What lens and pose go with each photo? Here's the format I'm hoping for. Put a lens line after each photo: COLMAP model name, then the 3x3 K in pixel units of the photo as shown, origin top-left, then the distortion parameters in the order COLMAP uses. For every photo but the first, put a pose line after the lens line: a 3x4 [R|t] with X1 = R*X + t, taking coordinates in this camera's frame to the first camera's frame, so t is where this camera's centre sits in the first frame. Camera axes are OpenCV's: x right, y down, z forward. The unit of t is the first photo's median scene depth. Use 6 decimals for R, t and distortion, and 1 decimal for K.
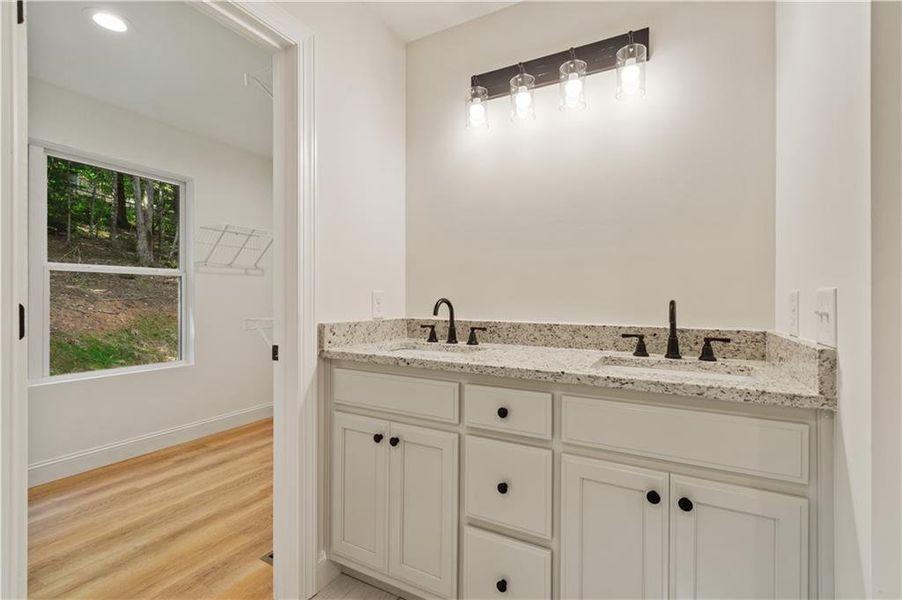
lens RADIAL K [[401.4, 0, 450.5], [0, 401.4, 299.2], [0, 0, 1]] dist [0.004225, -0.000760]
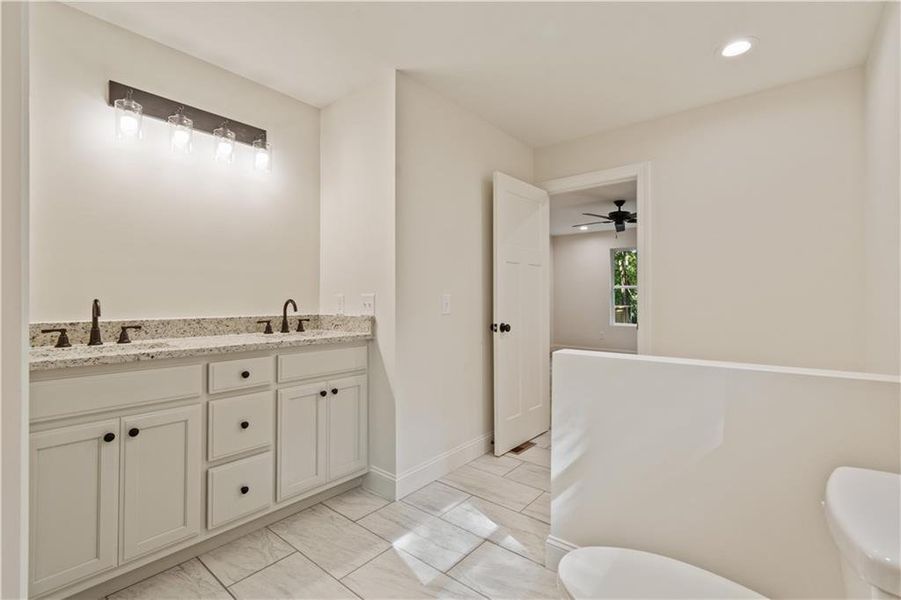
lens RADIAL K [[401.0, 0, 452.8], [0, 401.0, 299.1], [0, 0, 1]] dist [0.004225, -0.000760]
pose [[0.205257, -0.007913, 0.978676, -1.014378], [0.000715, 0.999968, 0.007935, -0.011669], [-0.978708, -0.000929, 0.205256, -0.064065]]
